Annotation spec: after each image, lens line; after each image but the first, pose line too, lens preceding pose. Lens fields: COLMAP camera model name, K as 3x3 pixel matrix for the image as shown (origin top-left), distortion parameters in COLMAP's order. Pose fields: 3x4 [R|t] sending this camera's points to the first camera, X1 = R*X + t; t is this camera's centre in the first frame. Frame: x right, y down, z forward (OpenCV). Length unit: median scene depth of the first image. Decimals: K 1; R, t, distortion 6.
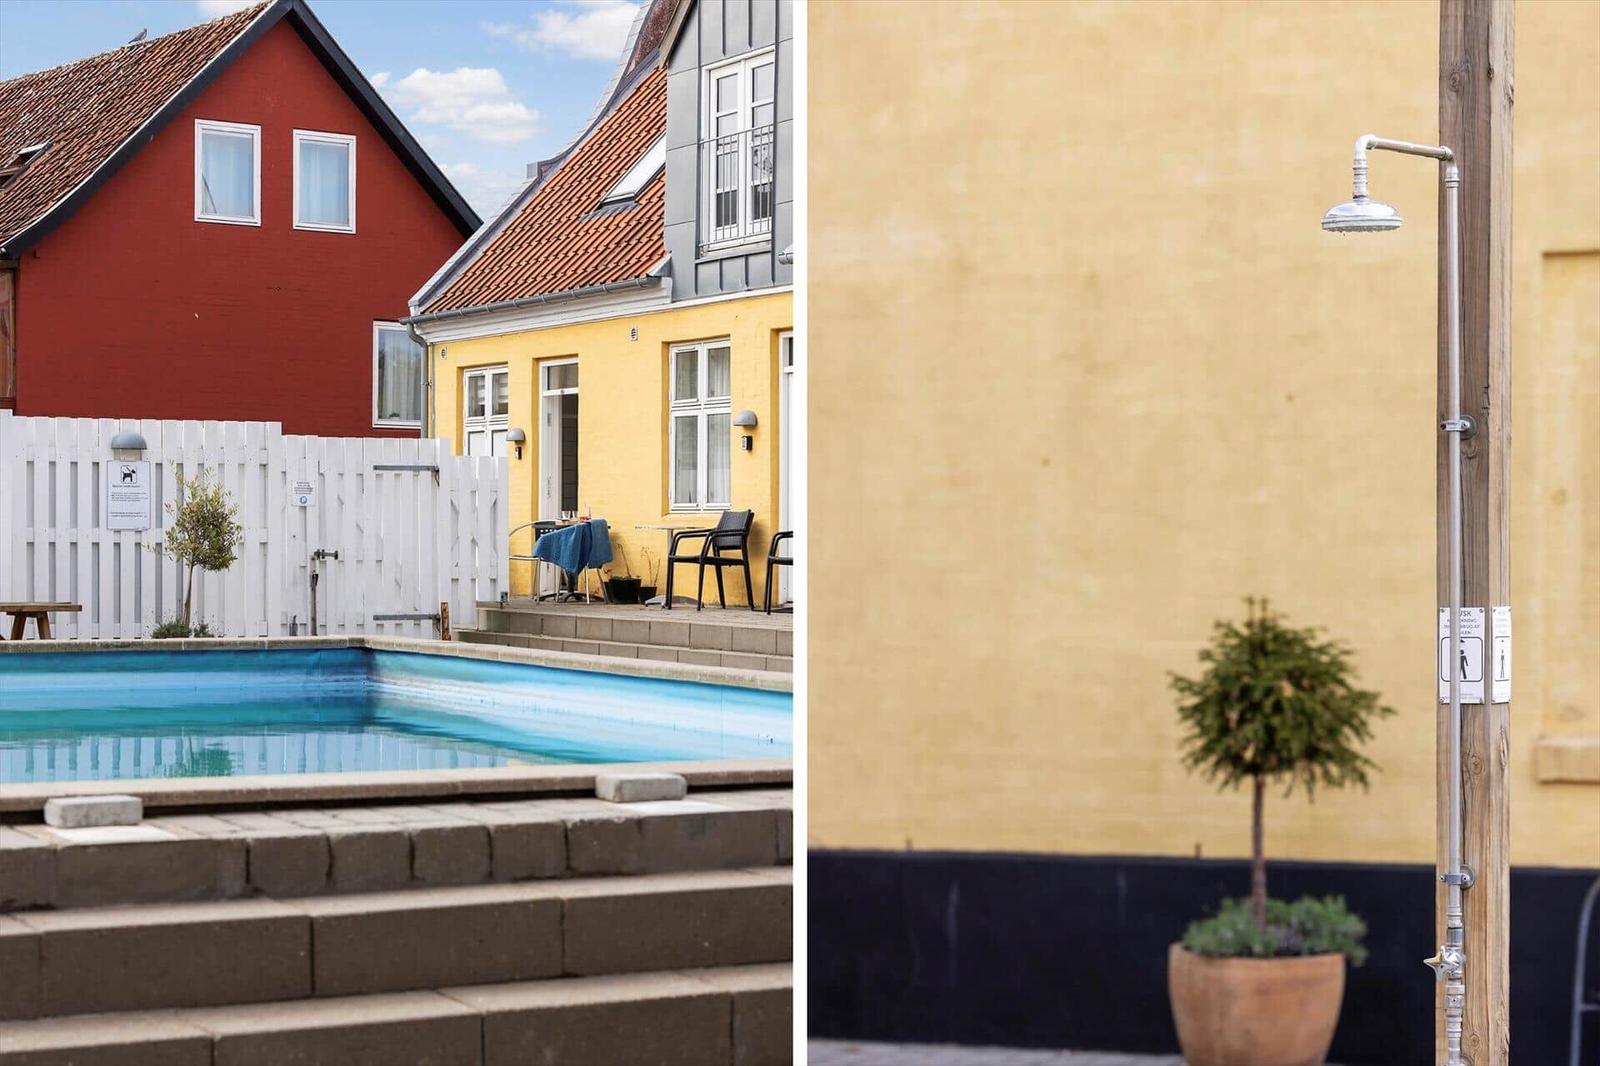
lens RADIAL K [[2526.7, 0, 800.0], [0, 2526.7, 533.0], [0, 0, 1]] dist [0.019780, -0.840937]
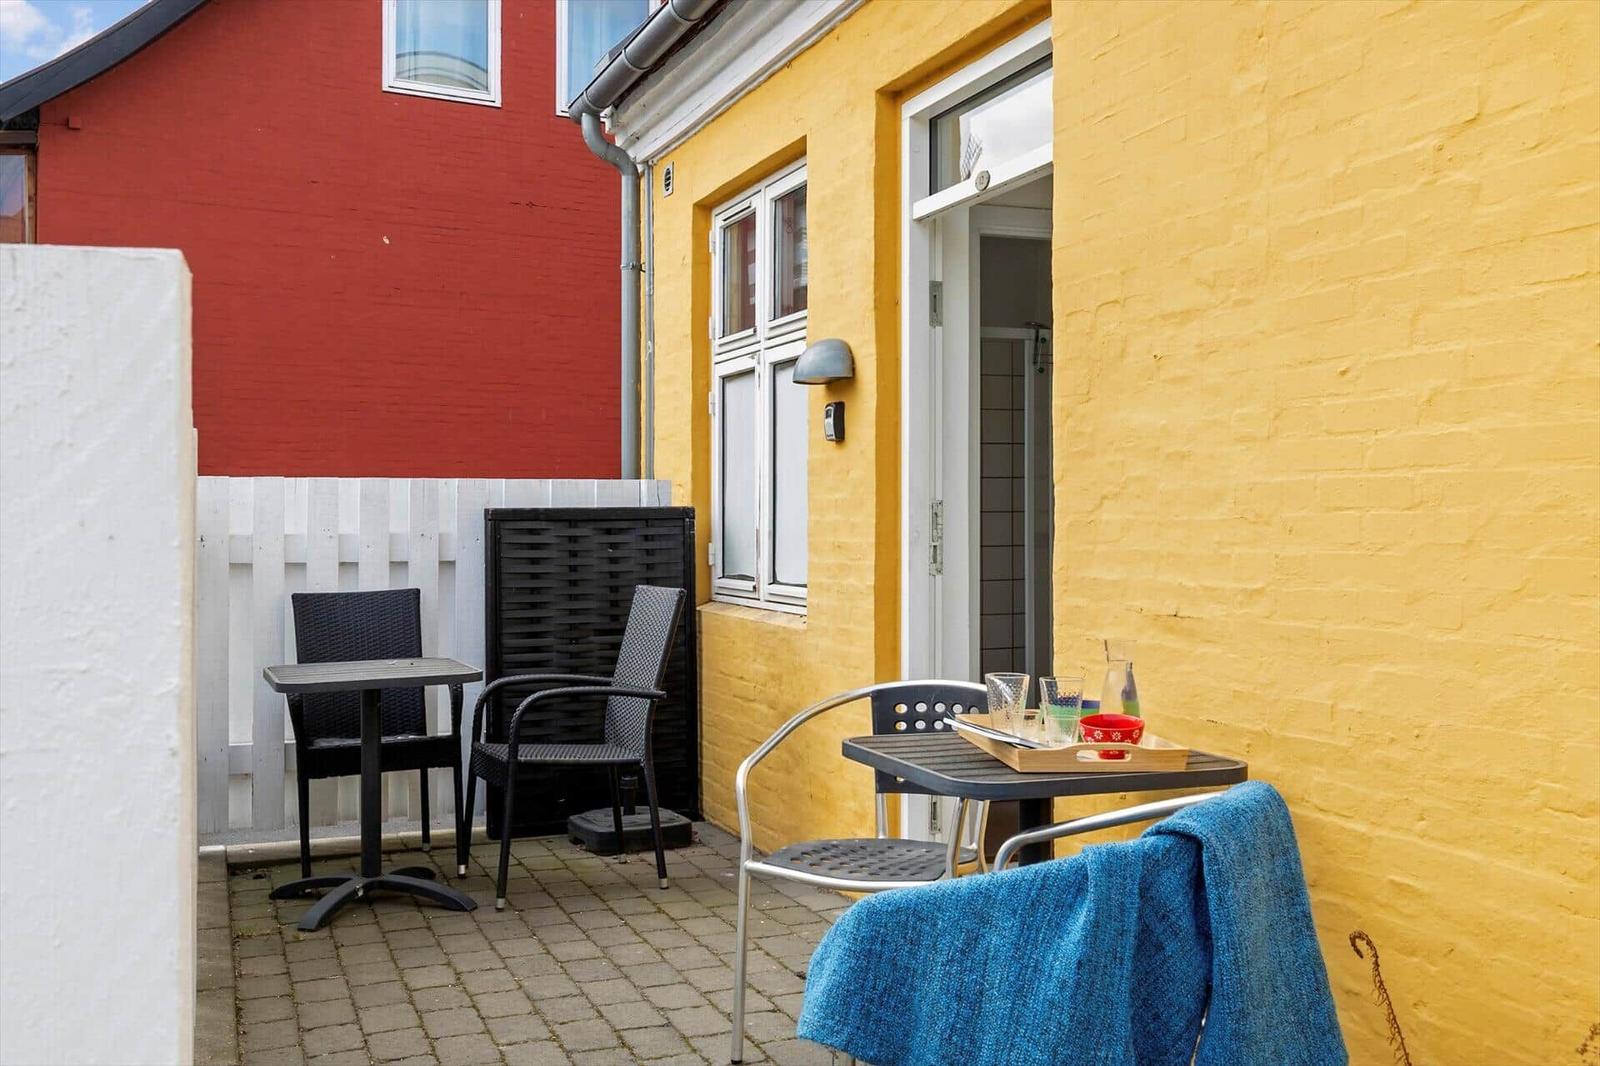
lens RADIAL K [[1482.4, 0, 796.5], [0, 1482.4, 502.1], [0, 0, 1]] dist [0.062189, -0.001578]
pose [[0.978598, -0.016096, -0.205150, -0.087870], [0.015225, 0.999867, -0.005823, -0.023368], [0.205217, 0.002575, 0.978713, 0.905976]]
